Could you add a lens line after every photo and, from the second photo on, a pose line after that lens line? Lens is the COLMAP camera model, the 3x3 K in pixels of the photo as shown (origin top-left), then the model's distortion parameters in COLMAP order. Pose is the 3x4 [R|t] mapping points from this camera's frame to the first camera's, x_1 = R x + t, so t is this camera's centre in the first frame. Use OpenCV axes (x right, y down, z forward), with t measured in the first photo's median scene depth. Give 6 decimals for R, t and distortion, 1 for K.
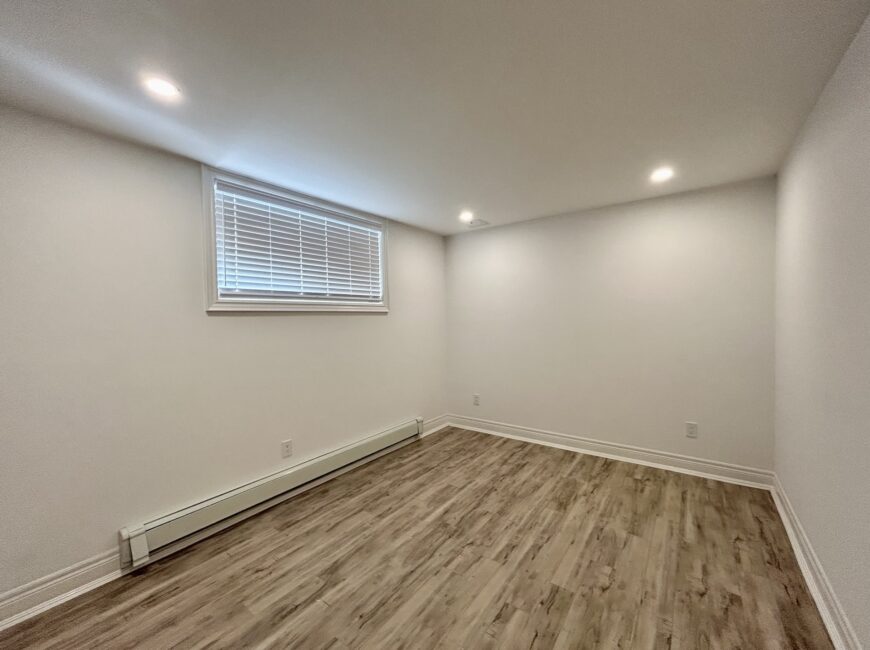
lens RADIAL K [[352.9, 0, 433.6], [0, 352.9, 323.9], [0, 0, 1]] dist [-0.003617, 0.000843]
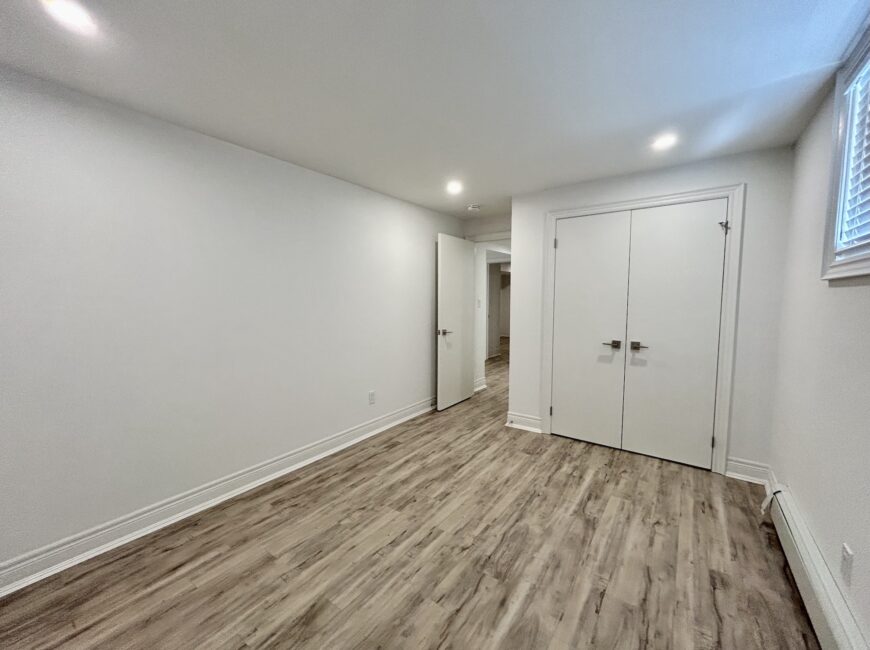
lens RADIAL K [[352.9, 0, 436.4], [0, 352.9, 325.3], [0, 0, 1]] dist [-0.003617, 0.000843]
pose [[-0.999679, 0.021756, -0.013005, 0.182716], [0.020421, 0.995245, 0.095237, -0.031564], [0.015015, 0.094941, -0.995370, 1.895989]]
